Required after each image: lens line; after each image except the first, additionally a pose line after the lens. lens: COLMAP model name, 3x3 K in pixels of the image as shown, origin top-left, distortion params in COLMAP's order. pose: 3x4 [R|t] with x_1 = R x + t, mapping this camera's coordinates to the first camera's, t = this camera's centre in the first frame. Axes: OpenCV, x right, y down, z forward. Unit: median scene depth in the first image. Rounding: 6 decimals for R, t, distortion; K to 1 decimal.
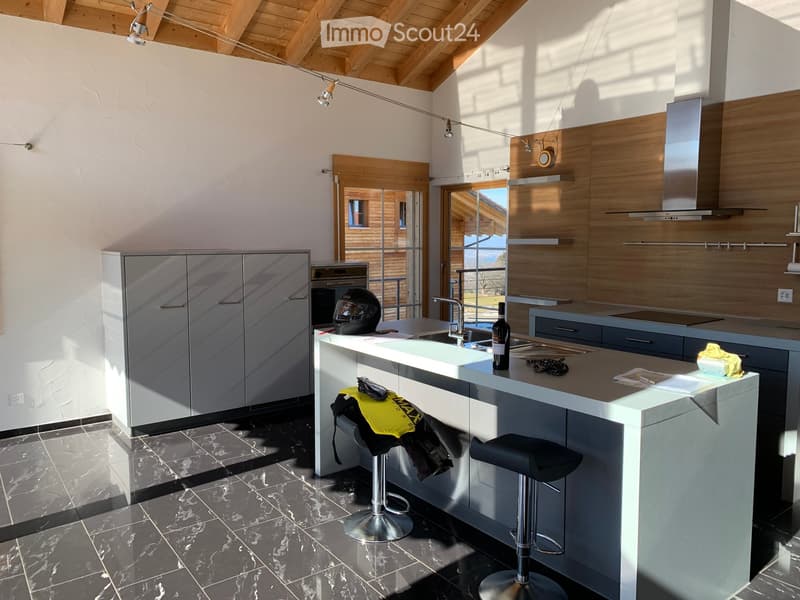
lens RADIAL K [[612.4, 0, 399.6], [0, 612.4, 297.7], [0, 0, 1]] dist [0.037620, -0.030687]
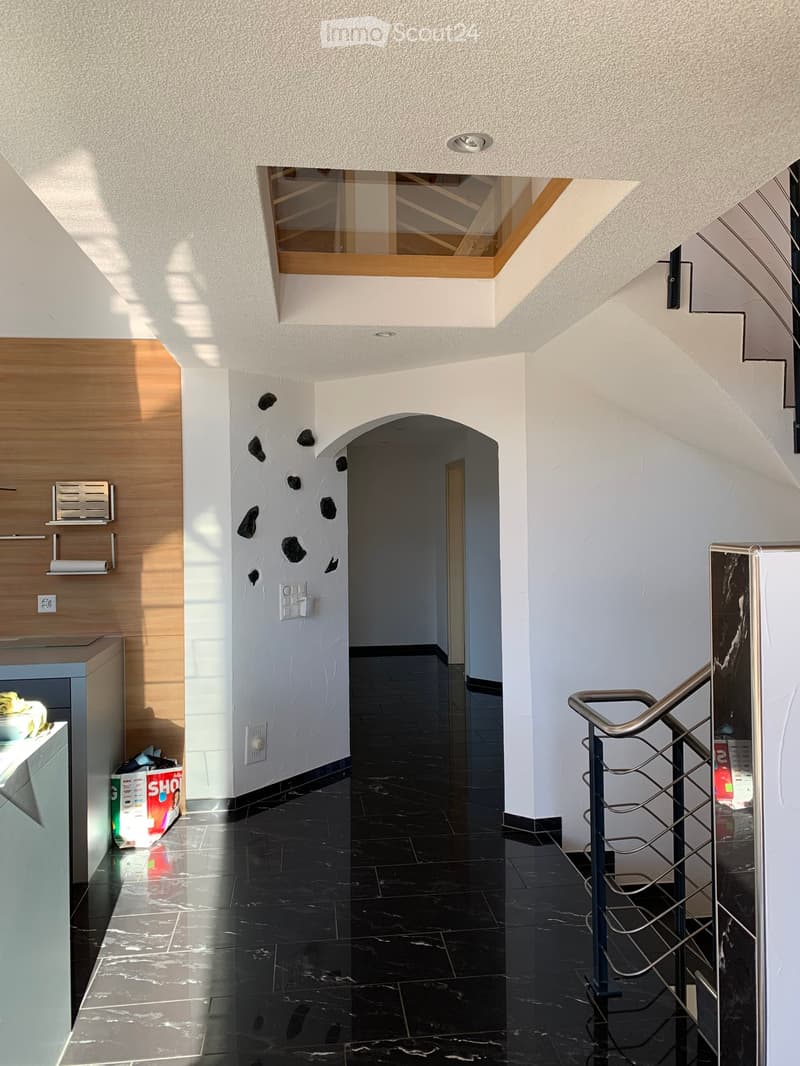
lens RADIAL K [[816.0, 0, 411.0], [0, 816.0, 513.4], [0, 0, 1]] dist [0.037620, -0.030687]
pose [[0.491108, -0.000563, 0.871099, -0.045413], [0.093871, 0.994211, -0.052280, -0.027854], [-0.866026, 0.107445, 0.488317, 0.166467]]
